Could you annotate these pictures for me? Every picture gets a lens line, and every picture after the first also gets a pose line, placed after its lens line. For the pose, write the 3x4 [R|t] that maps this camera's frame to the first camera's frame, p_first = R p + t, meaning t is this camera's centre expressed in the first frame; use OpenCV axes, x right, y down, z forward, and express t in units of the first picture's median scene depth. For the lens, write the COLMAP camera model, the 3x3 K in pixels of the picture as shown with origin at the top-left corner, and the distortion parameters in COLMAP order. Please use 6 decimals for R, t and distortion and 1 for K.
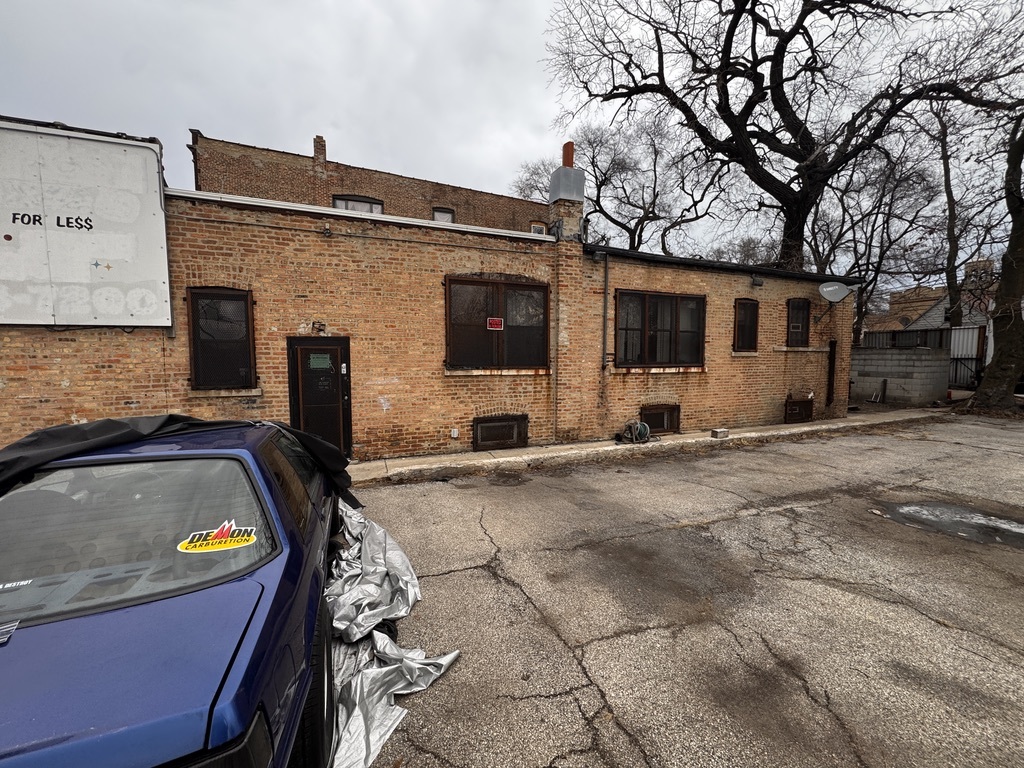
lens RADIAL K [[408.0, 0, 512.0], [0, 408.0, 384.0], [0, 0, 1]] dist [-0.001730, -0.000159]
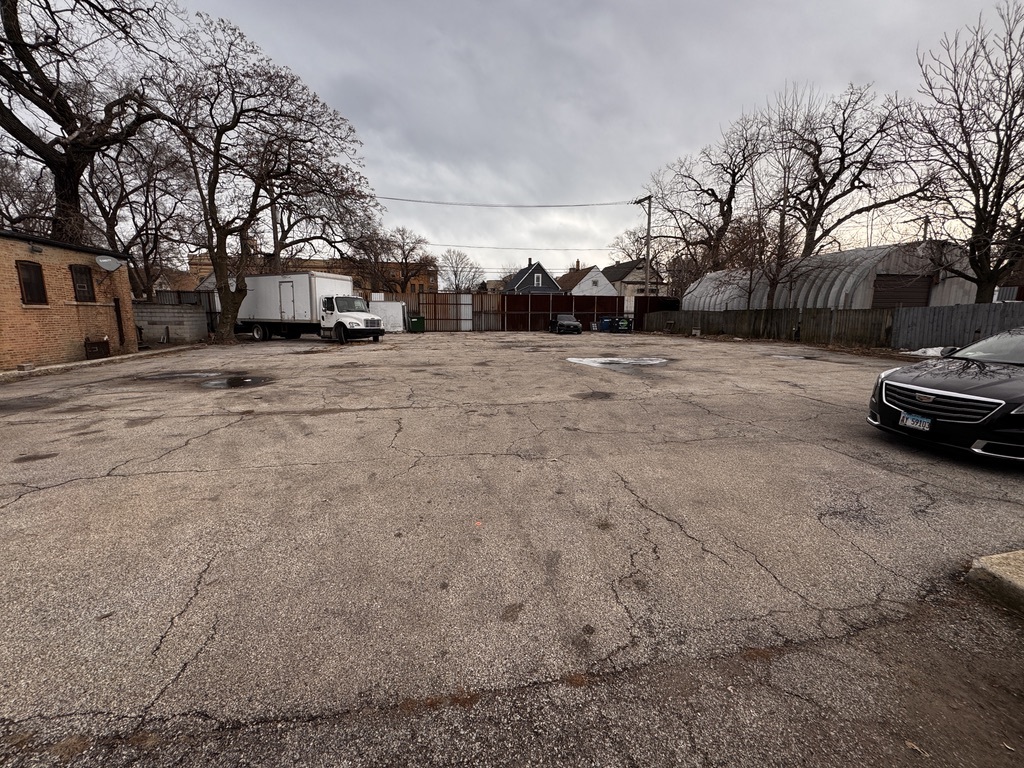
lens RADIAL K [[408.0, 0, 512.0], [0, 408.0, 384.0], [0, 0, 1]] dist [-0.001730, -0.000159]
pose [[0.187525, -0.160863, 0.968998, -0.412872], [0.053969, 0.986696, 0.153357, 0.050054], [-0.980776, 0.023538, 0.193712, -0.683511]]
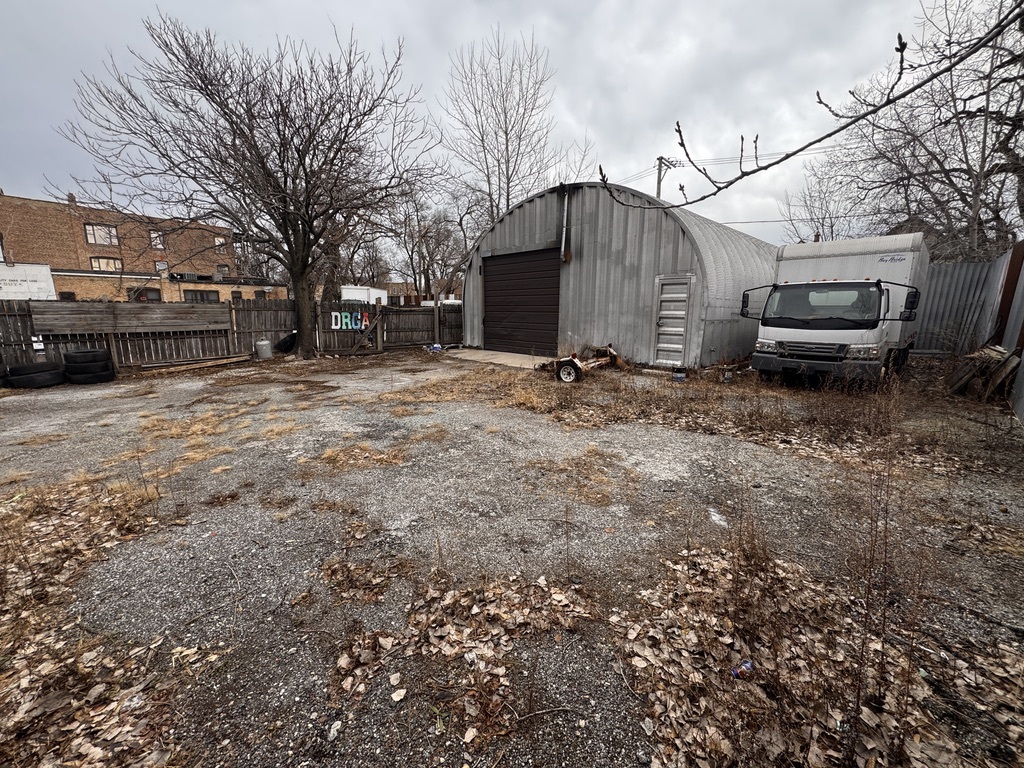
lens RADIAL K [[408.0, 0, 512.0], [0, 408.0, 384.0], [0, 0, 1]] dist [-0.001730, -0.000159]
pose [[0.927130, -0.060558, 0.369815, 1.509148], [0.012162, 0.991199, 0.131822, 0.181611], [-0.374543, -0.117718, 0.919707, -3.574475]]
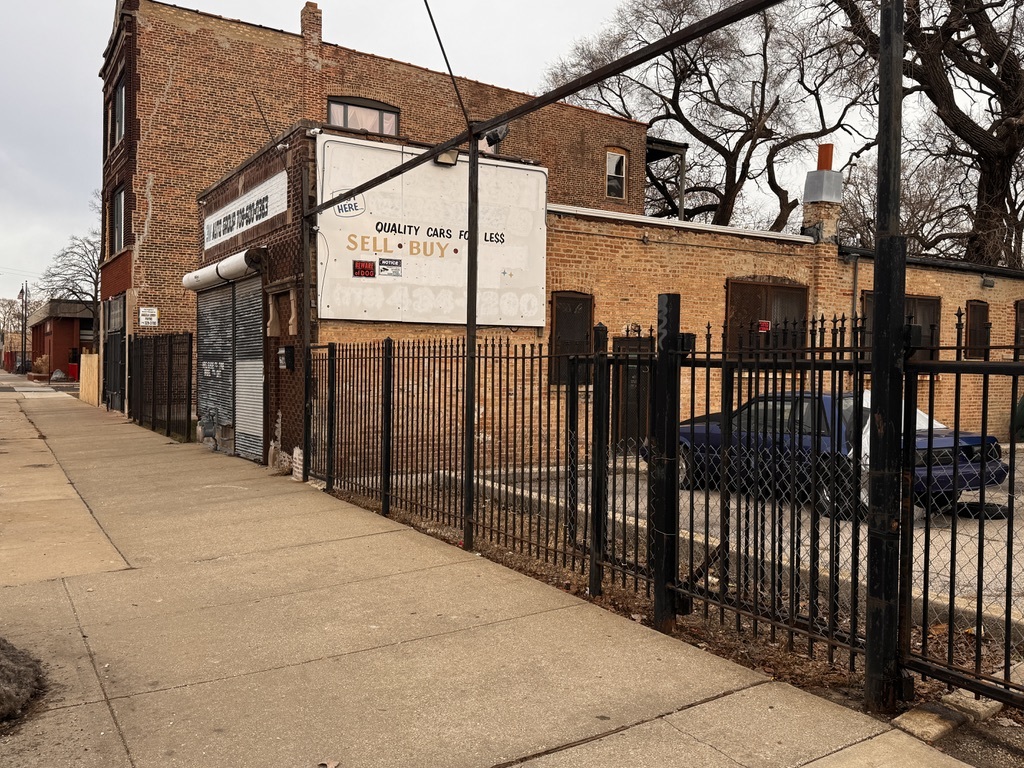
lens RADIAL K [[877.2, 0, 512.0], [0, 877.2, 384.0], [0, 0, 1]] dist [0.165339, -0.312742]
pose [[0.987463, 0.016557, 0.156980, -0.750211], [-0.010440, 0.999156, -0.039715, 0.065073], [-0.157505, 0.037579, 0.986803, -0.787172]]
